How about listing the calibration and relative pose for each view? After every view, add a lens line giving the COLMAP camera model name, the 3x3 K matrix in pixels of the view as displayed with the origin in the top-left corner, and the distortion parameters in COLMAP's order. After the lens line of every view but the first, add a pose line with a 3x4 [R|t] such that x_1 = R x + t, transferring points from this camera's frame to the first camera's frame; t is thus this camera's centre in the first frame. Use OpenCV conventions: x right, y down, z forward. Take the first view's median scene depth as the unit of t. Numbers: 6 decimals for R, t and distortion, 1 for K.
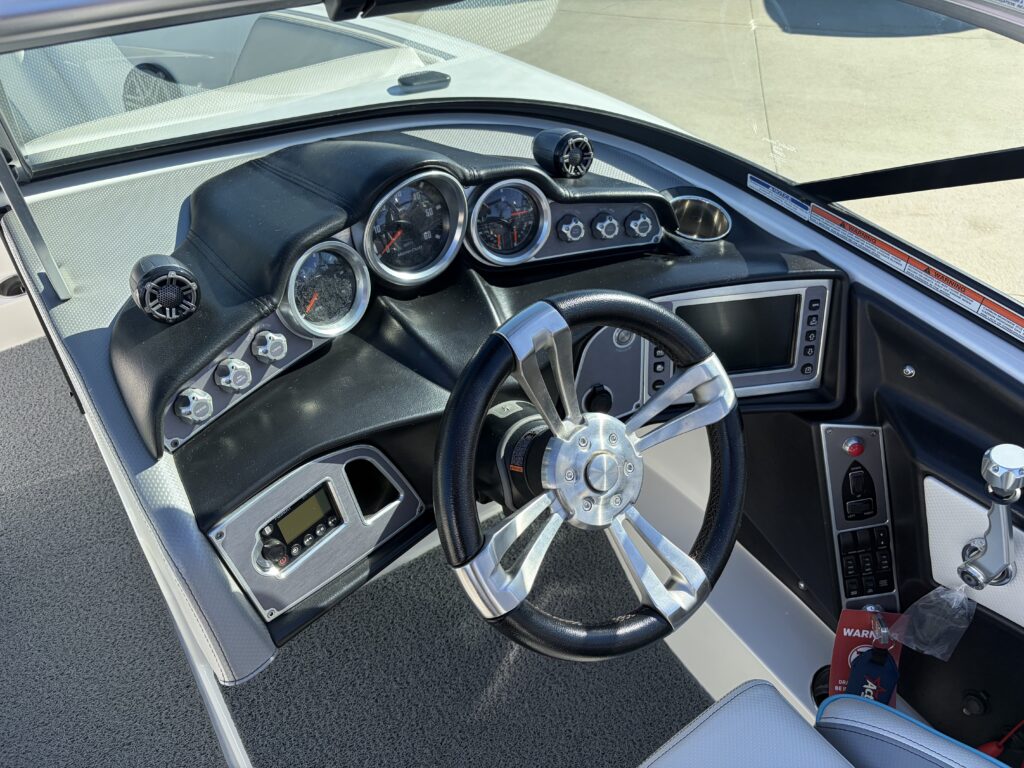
lens RADIAL K [[784.9, 0, 505.7], [0, 784.9, 384.2], [0, 0, 1]] dist [0.036095, -0.048837]
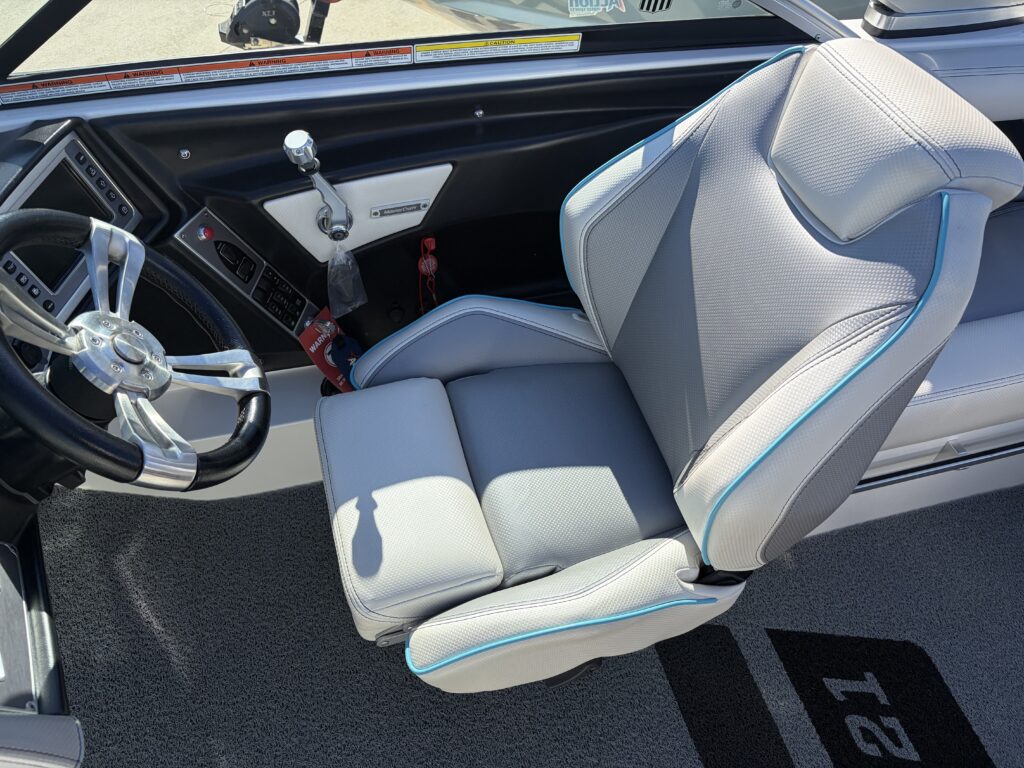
lens RADIAL K [[798.5, 0, 512.0], [0, 798.5, 384.0], [0, 0, 1]] dist [0.102527, -0.094819]
pose [[0.318381, -0.724736, 0.611057, -0.347041], [0.643661, 0.638502, 0.421918, 0.005791], [-0.695941, 0.258983, 0.669771, -0.104891]]
